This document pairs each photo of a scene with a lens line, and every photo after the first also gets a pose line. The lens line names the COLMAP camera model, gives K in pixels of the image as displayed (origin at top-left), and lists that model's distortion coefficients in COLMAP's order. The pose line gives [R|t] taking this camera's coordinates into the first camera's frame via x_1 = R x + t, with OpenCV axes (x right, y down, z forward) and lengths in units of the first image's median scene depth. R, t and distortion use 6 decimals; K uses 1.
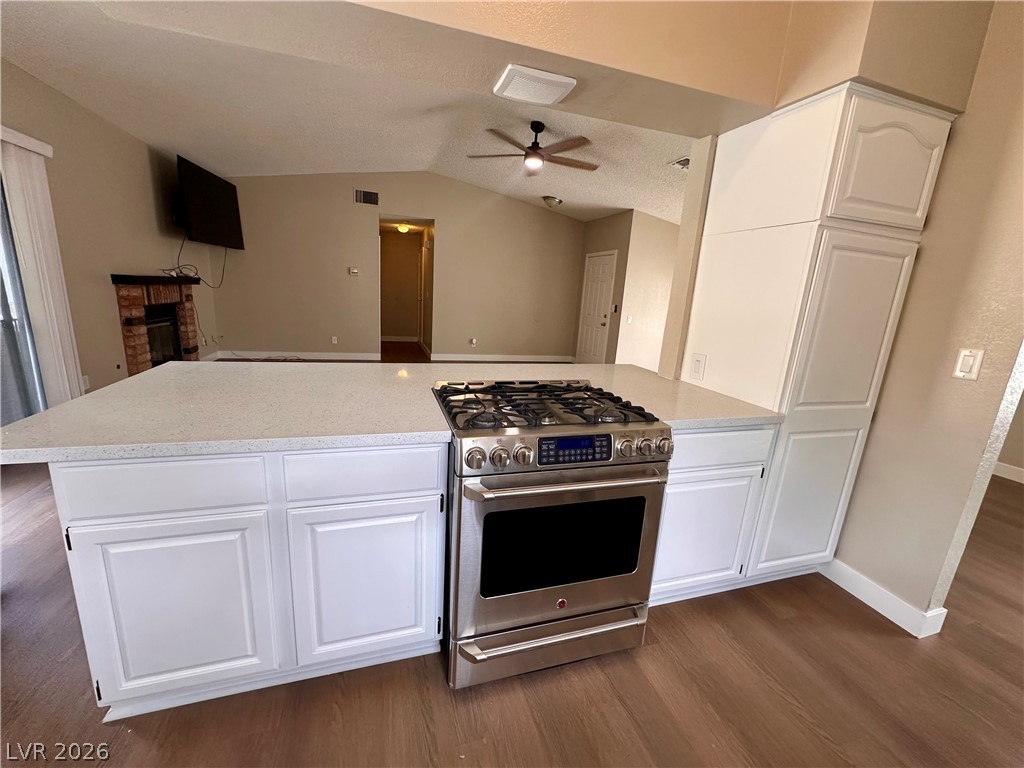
lens RADIAL K [[408.7, 0, 511.9], [0, 408.7, 385.9], [0, 0, 1]] dist [-0.003314, -0.000074]
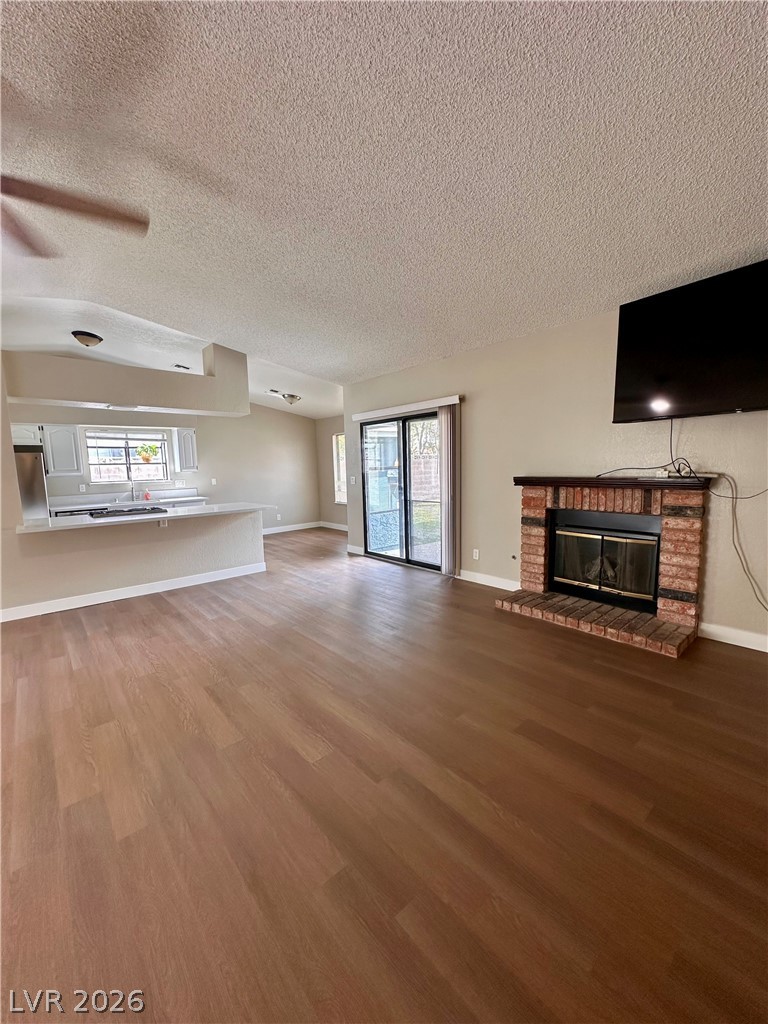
lens RADIAL K [[408.7, 0, 385.3], [0, 408.7, 513.1], [0, 0, 1]] dist [-0.003314, -0.000074]
pose [[-0.910659, 0.006859, -0.413102, -0.179188], [-0.124273, 0.949012, 0.289710, -0.436959], [0.394026, 0.315164, -0.863374, 1.766115]]
